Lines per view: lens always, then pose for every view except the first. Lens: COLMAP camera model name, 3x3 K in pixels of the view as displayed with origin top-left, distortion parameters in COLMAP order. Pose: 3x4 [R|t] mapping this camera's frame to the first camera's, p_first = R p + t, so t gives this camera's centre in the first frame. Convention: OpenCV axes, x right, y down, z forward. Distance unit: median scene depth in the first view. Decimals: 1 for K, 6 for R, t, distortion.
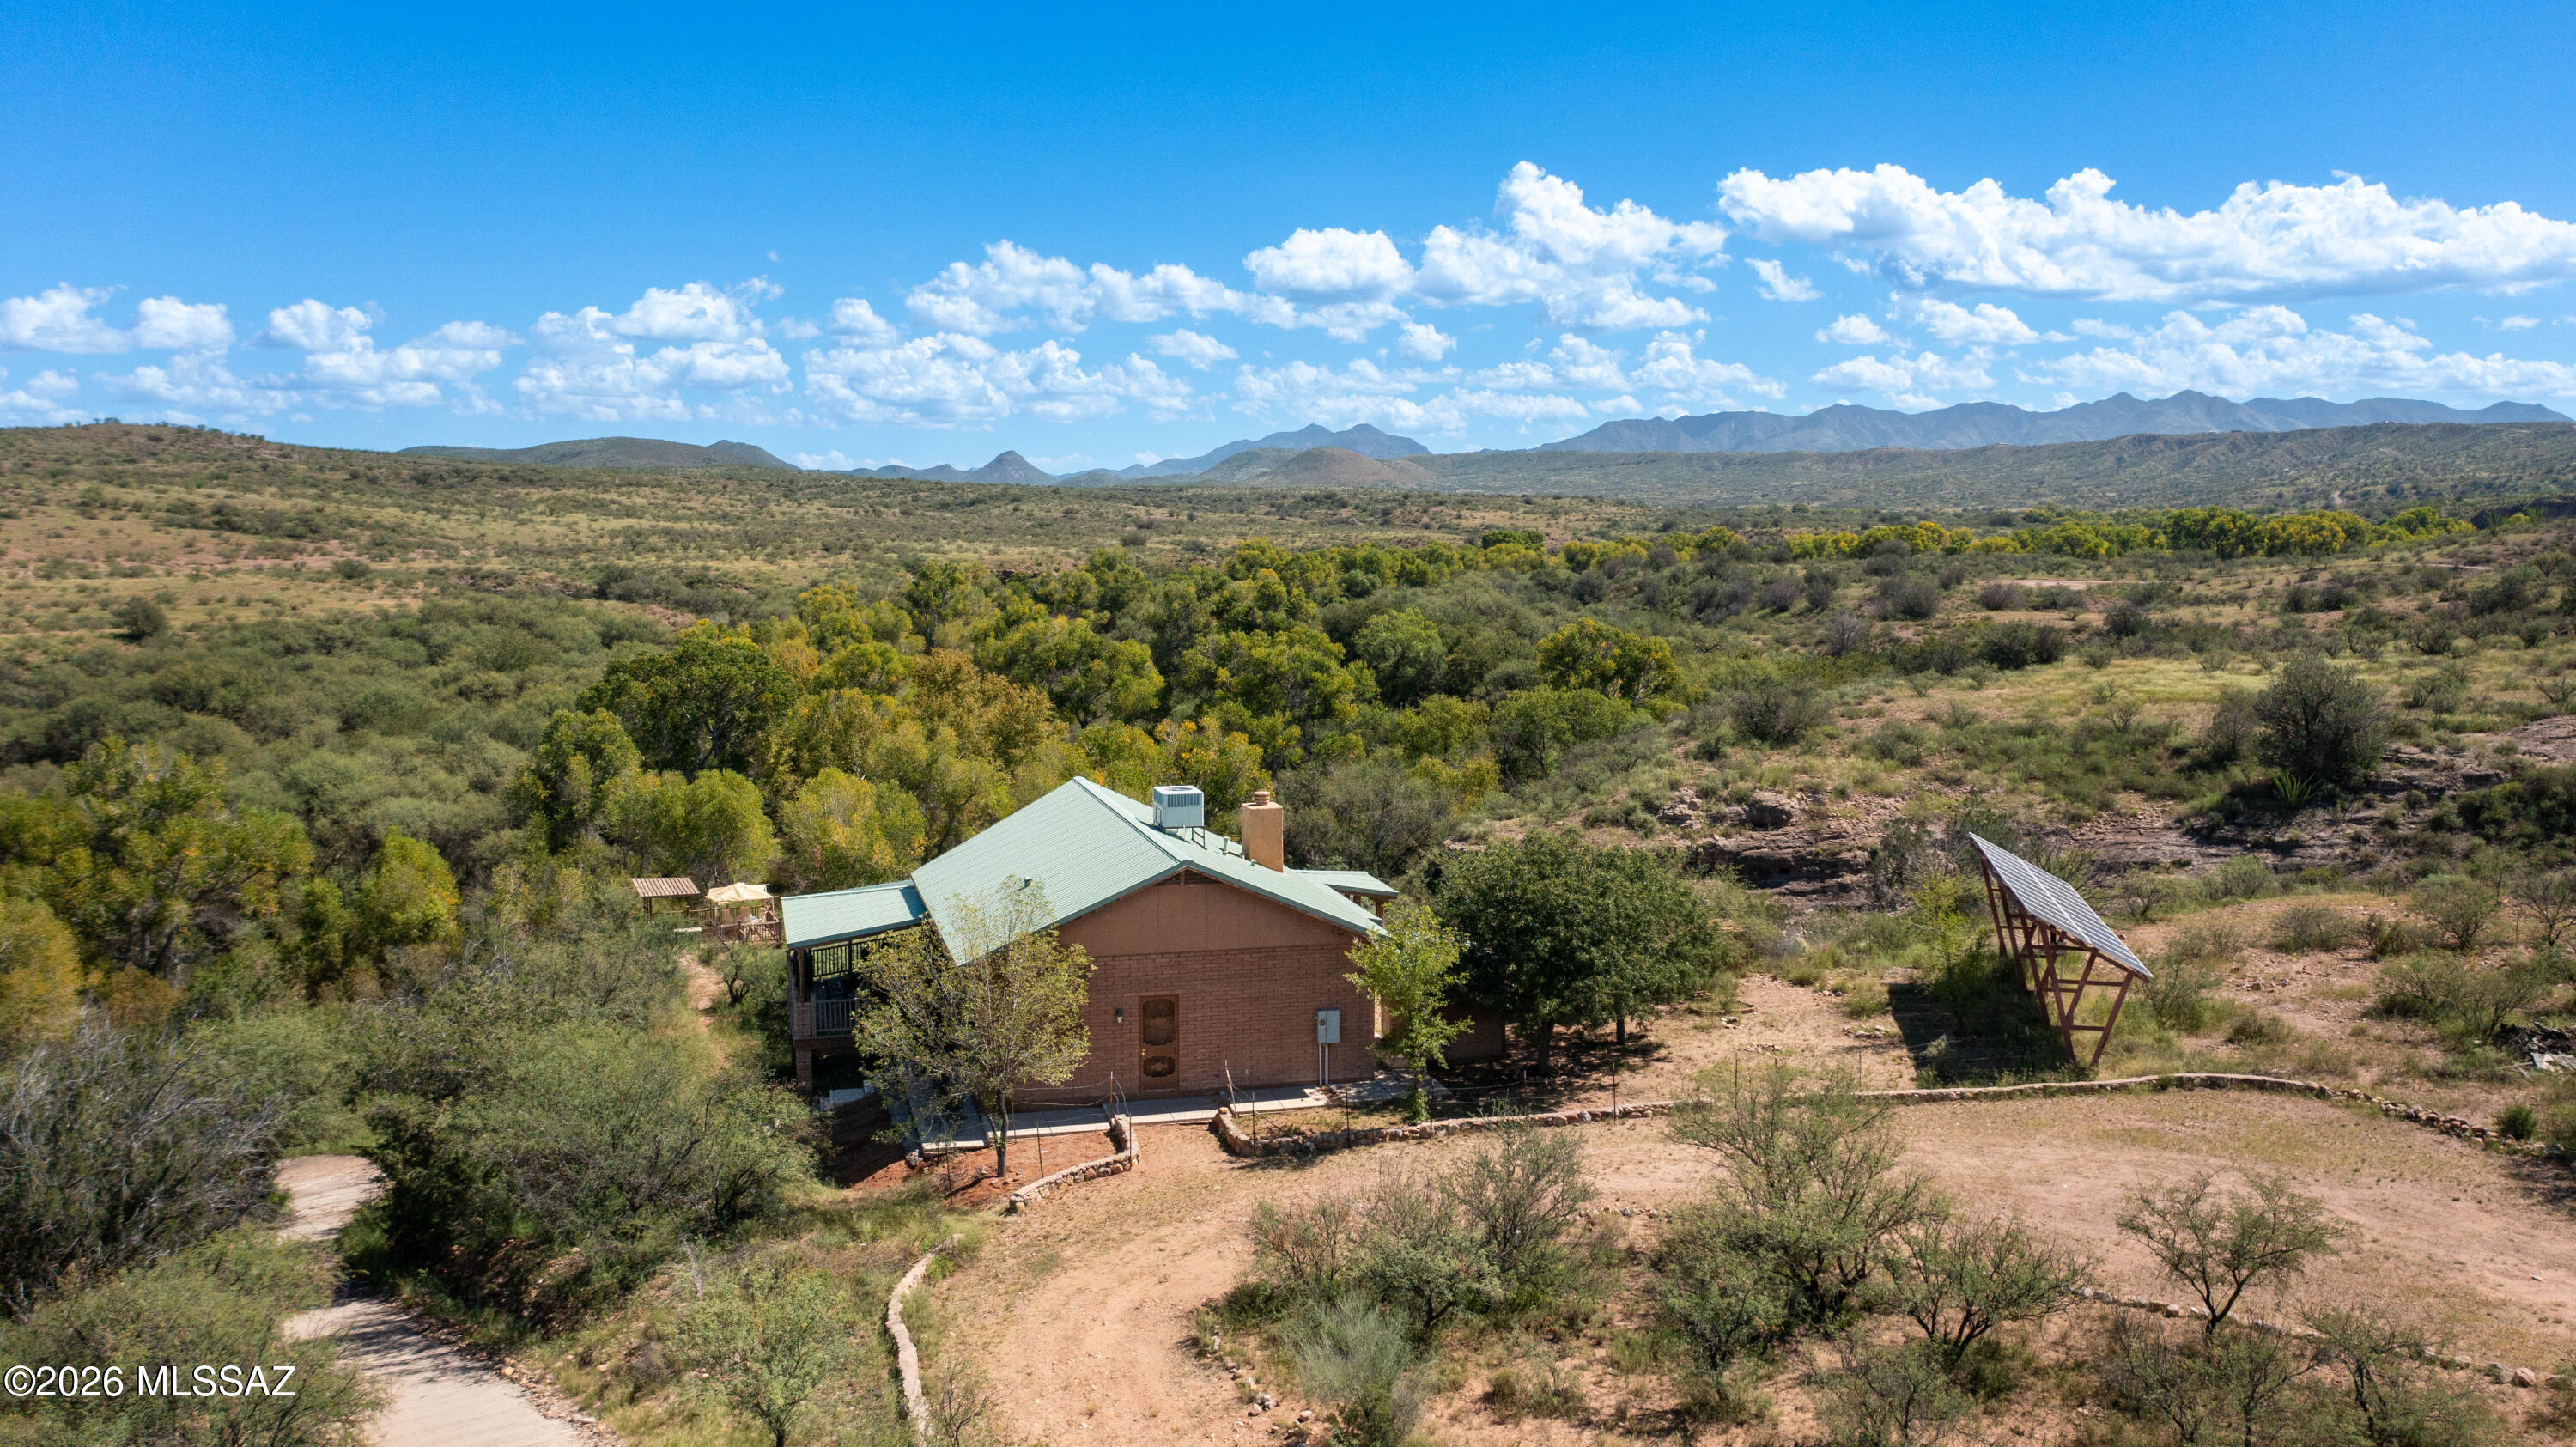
lens RADIAL K [[2058.3, 0, 1289.6], [0, 2058.3, 725.2], [0, 0, 1]] dist [-0.026018, 0.006014]
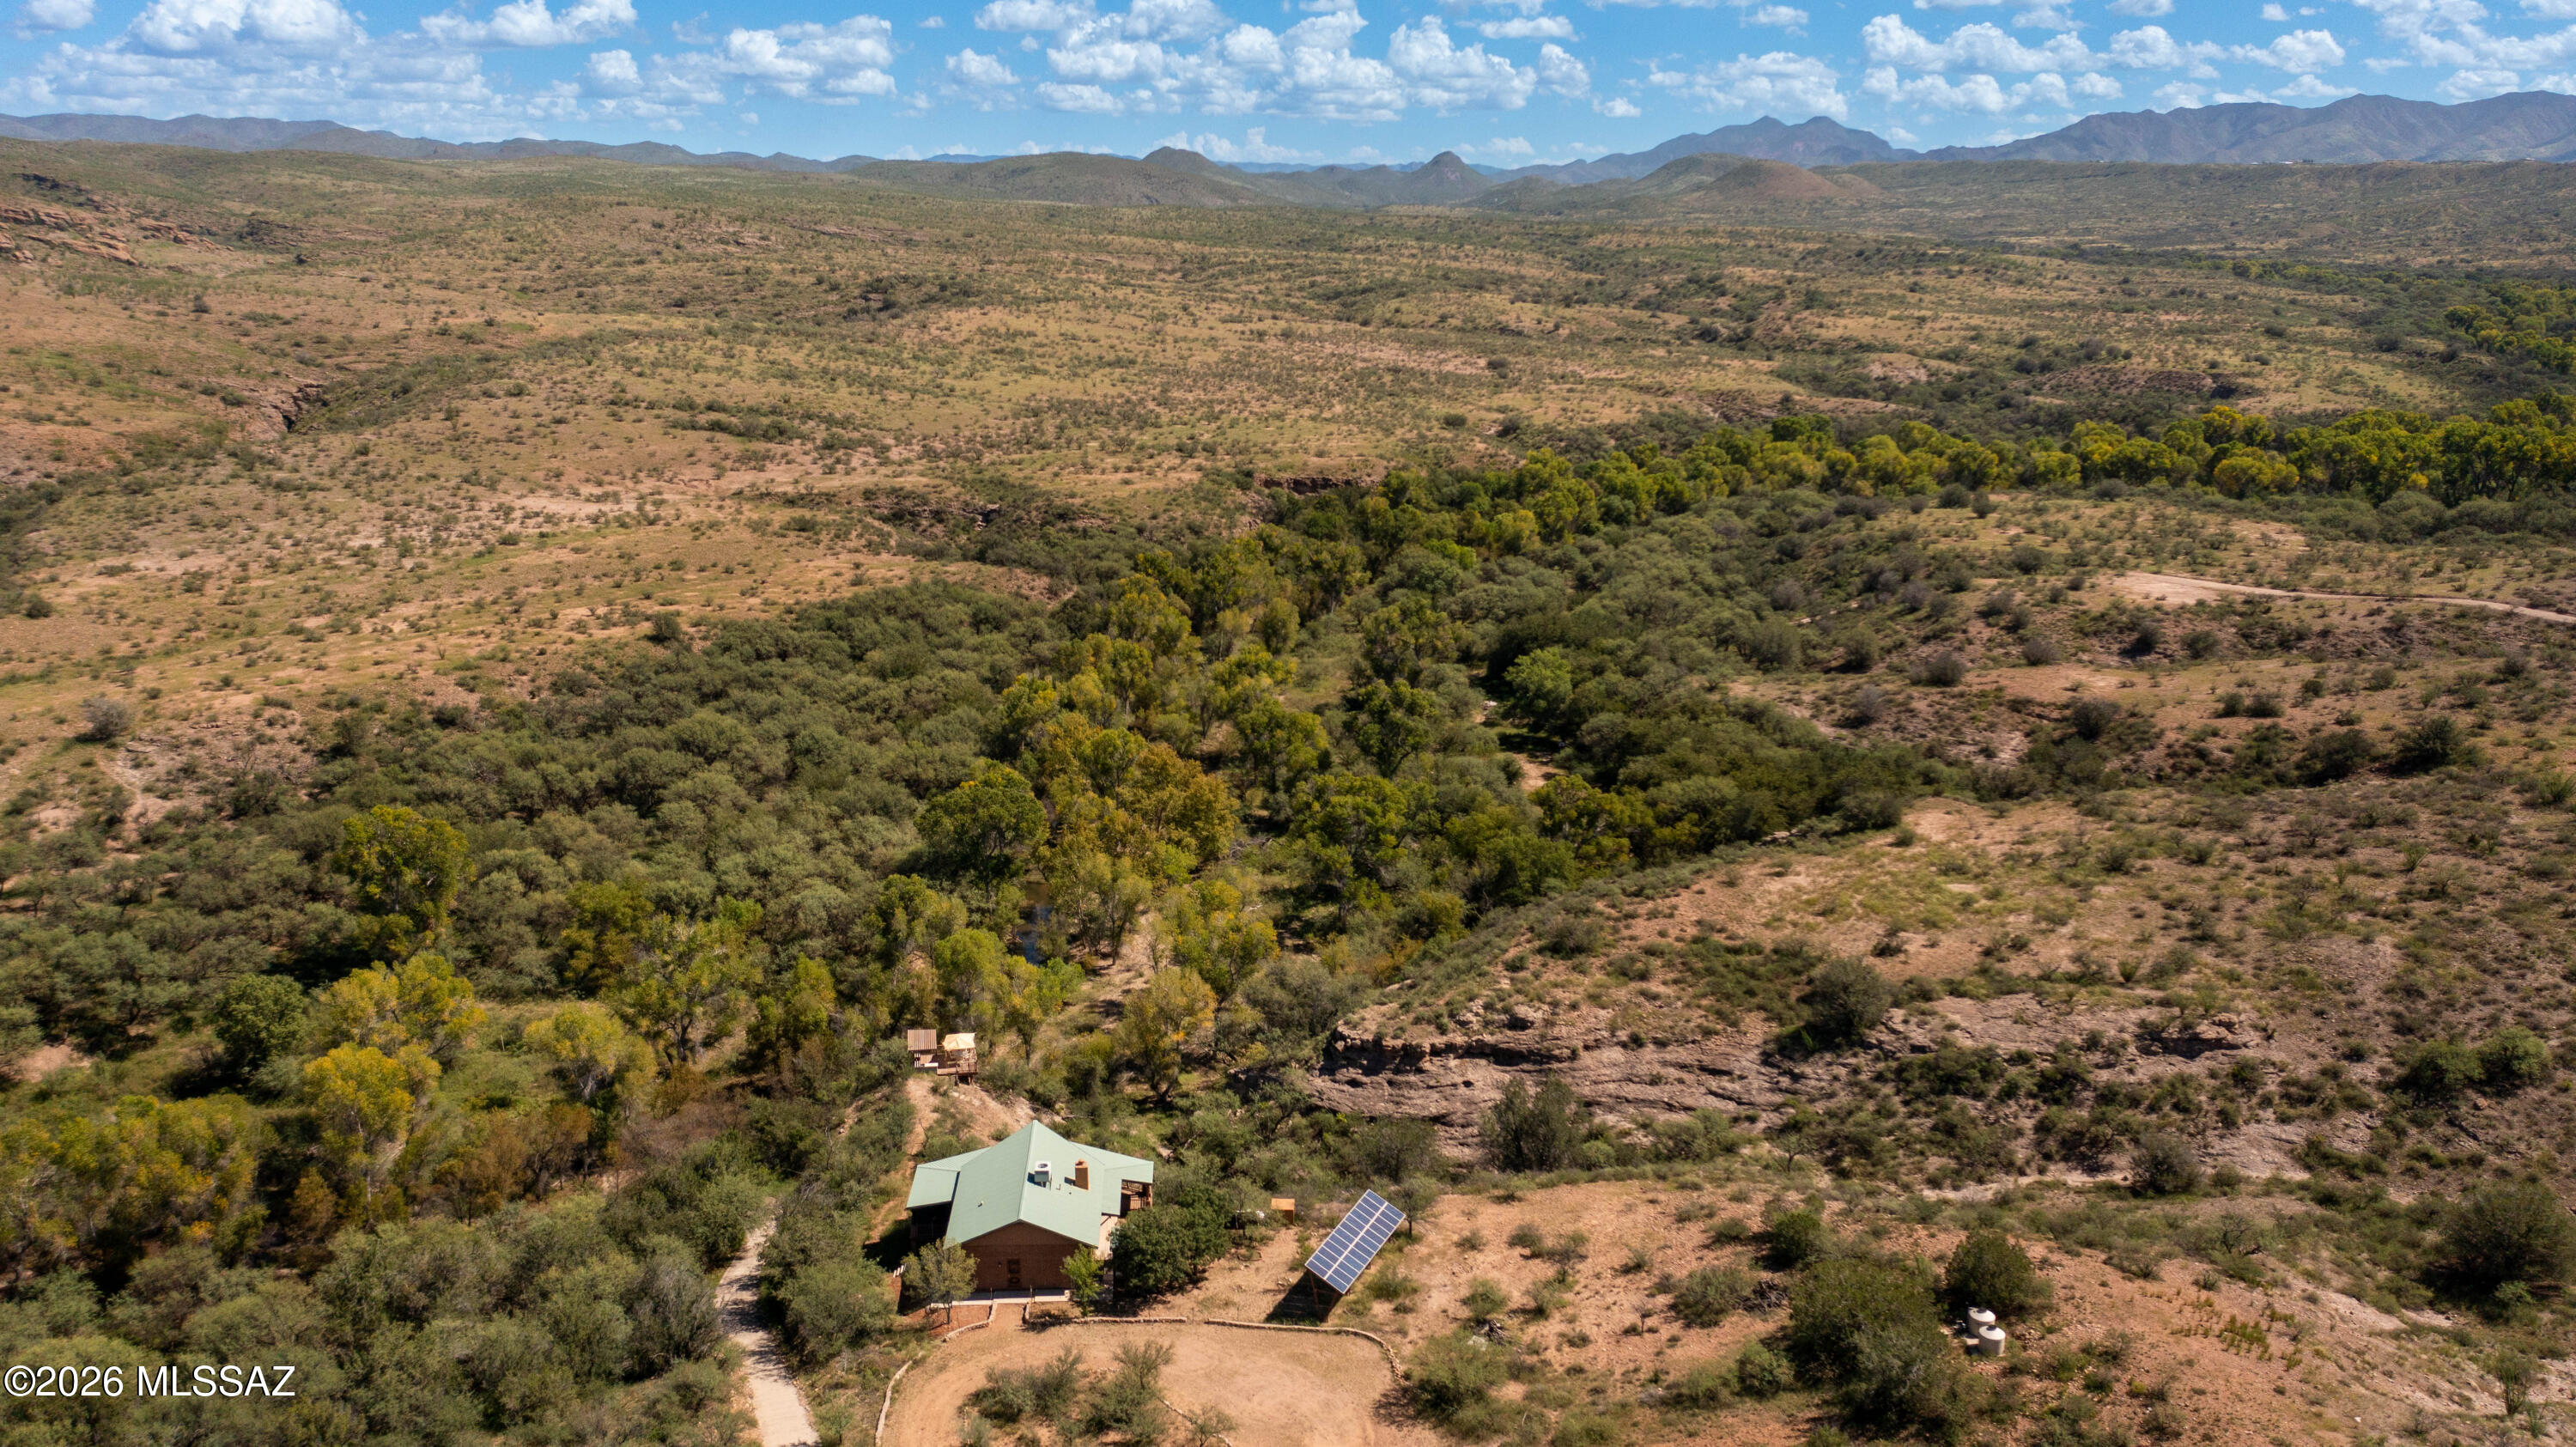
lens RADIAL K [[2058.3, 0, 1284.9], [0, 2058.3, 722.1], [0, 0, 1]] dist [-0.026018, 0.006014]
pose [[0.976833, 0.057603, -0.206104, 0.386697], [-0.026460, 0.988213, 0.150784, -0.476232], [0.212360, -0.141837, 0.966843, -0.726594]]
